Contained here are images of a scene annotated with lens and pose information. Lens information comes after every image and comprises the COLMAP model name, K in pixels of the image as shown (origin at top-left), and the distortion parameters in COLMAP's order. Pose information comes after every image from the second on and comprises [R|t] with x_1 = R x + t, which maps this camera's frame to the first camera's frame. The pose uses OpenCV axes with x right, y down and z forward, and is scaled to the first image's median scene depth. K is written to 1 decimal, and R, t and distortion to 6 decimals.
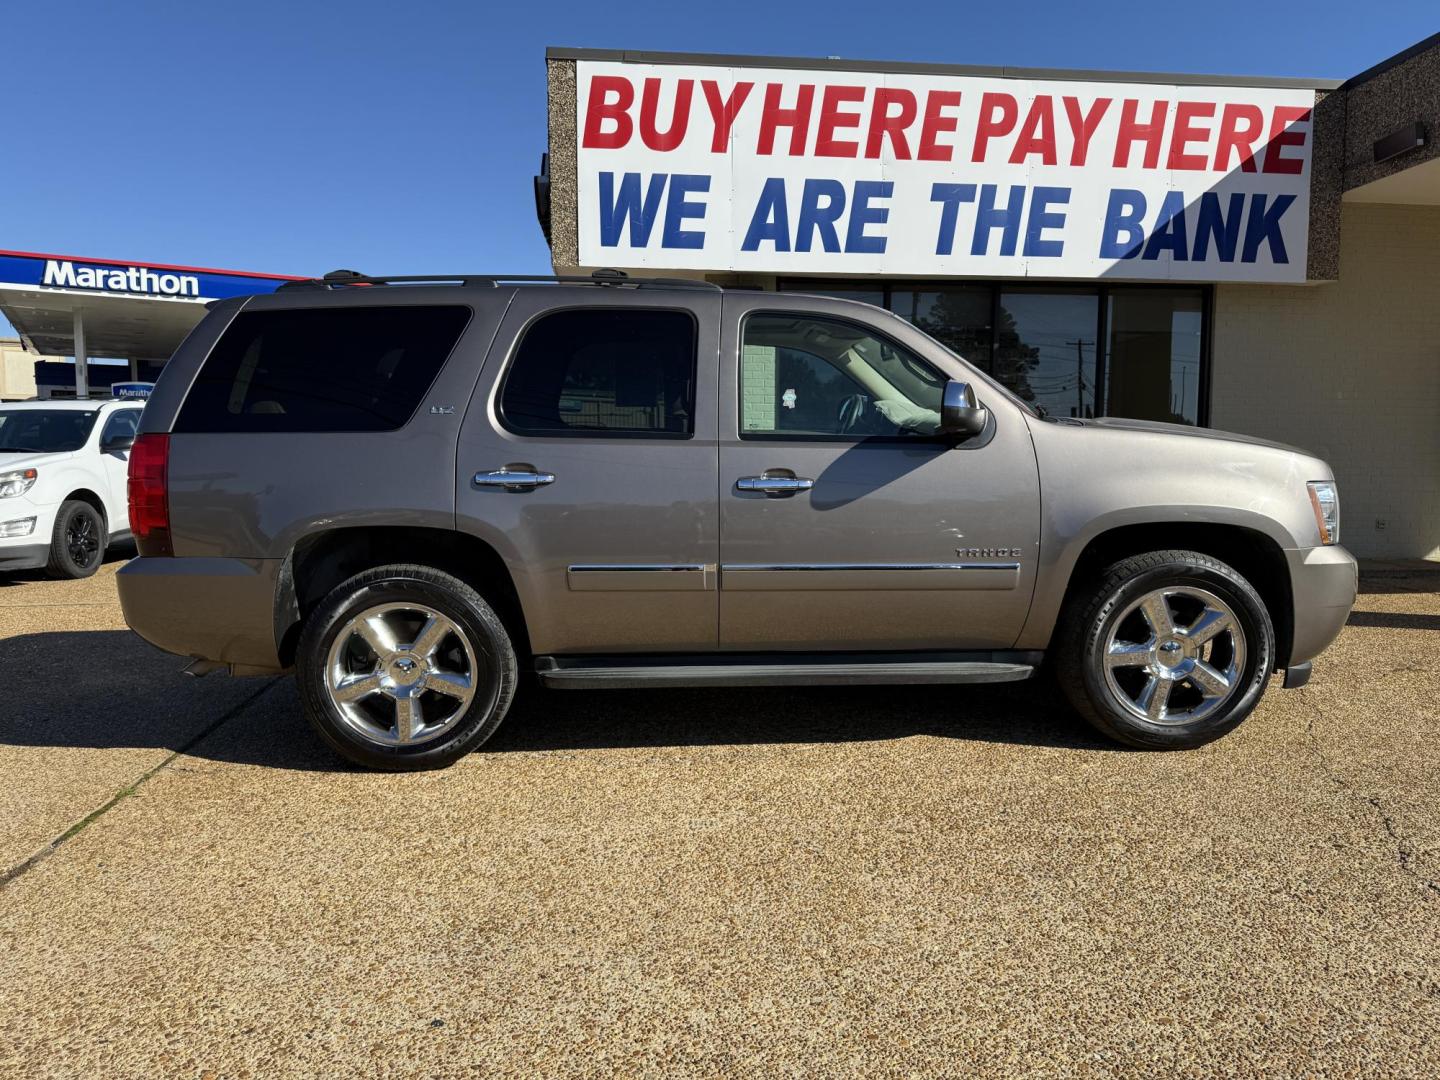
lens RADIAL K [[1019.4, 0, 730.8], [0, 1019.4, 561.4], [0, 0, 1]] dist [0.019081, -0.023878]
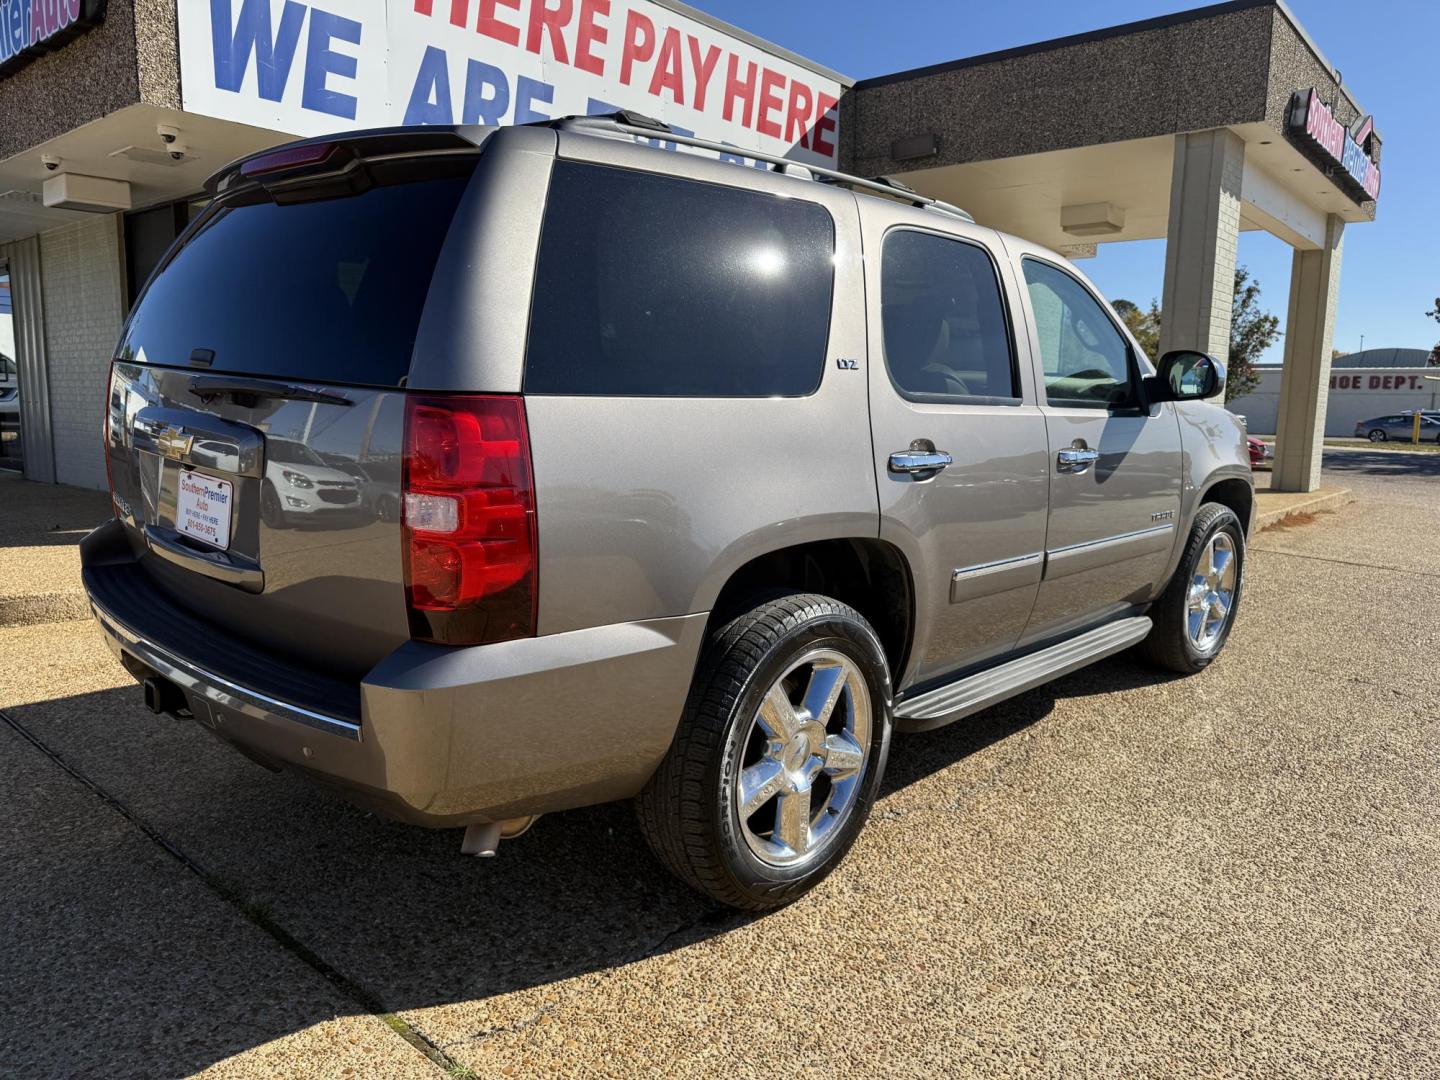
lens RADIAL K [[1019.4, 0, 735.3], [0, 1019.4, 548.8], [0, 0, 1]] dist [0.019081, -0.023878]
pose [[0.713600, -0.090769, 0.694648, -0.375118], [0.050870, 0.995667, 0.077844, -0.037364], [-0.698704, -0.020212, 0.715125, 0.258916]]
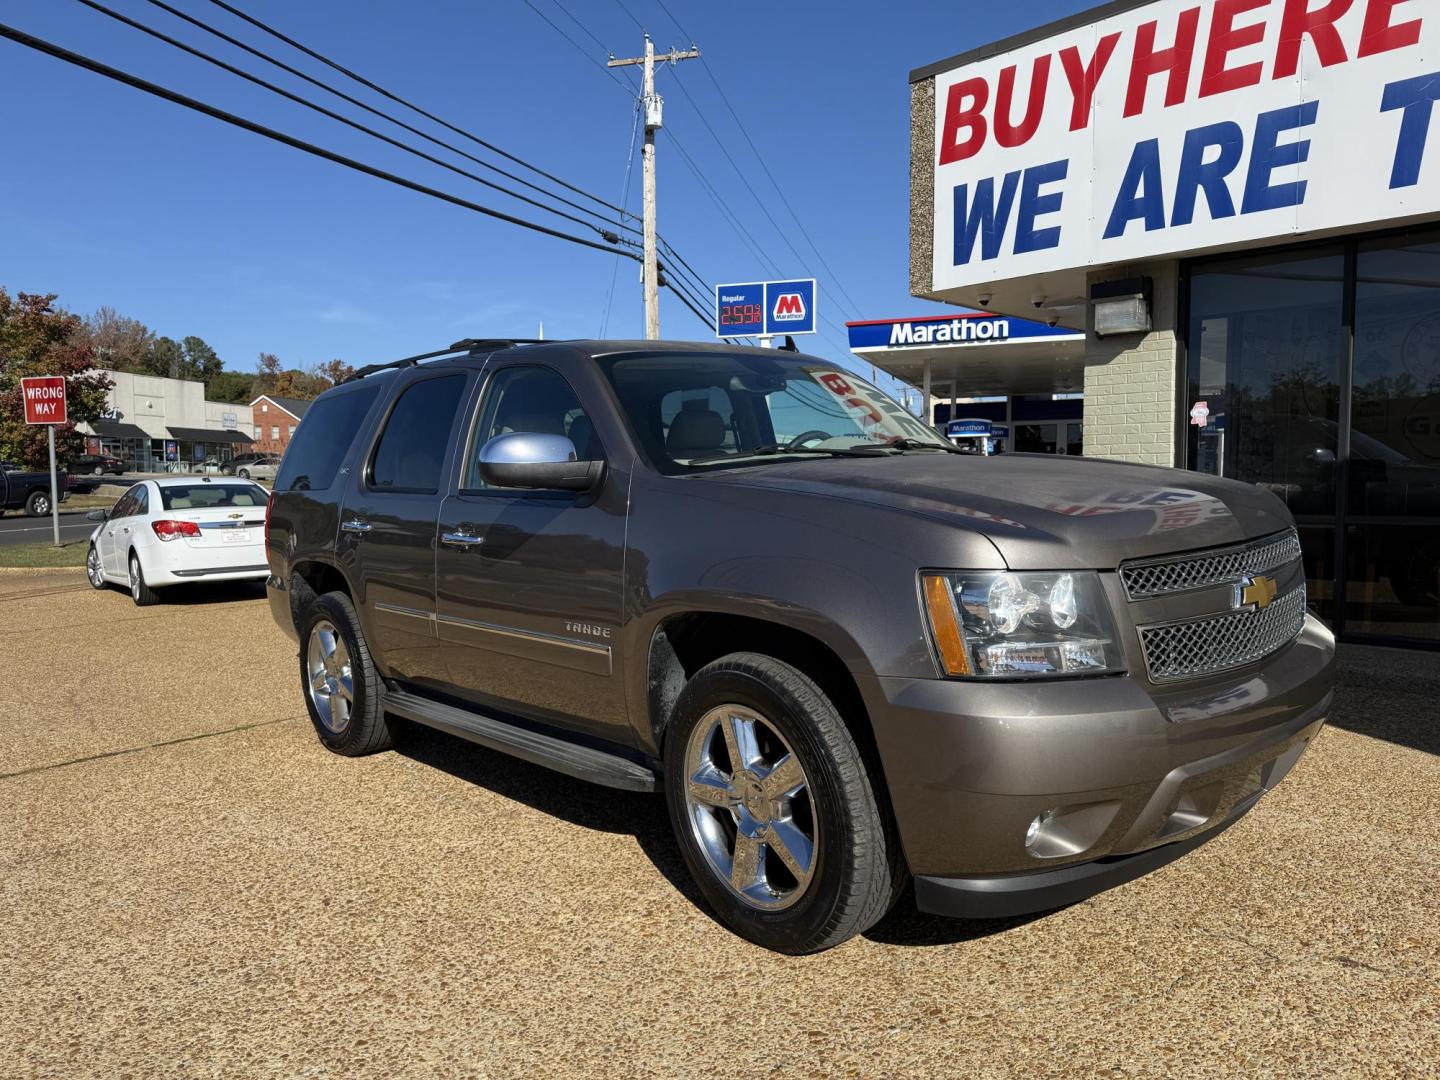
lens RADIAL K [[1019.4, 0, 719.8], [0, 1019.4, 542.8], [0, 0, 1]] dist [0.019081, -0.023878]
pose [[0.637398, 0.036870, -0.769652, 0.450310], [-0.066906, 0.997730, -0.007613, -0.036196], [0.767624, 0.056346, 0.638419, 0.256678]]
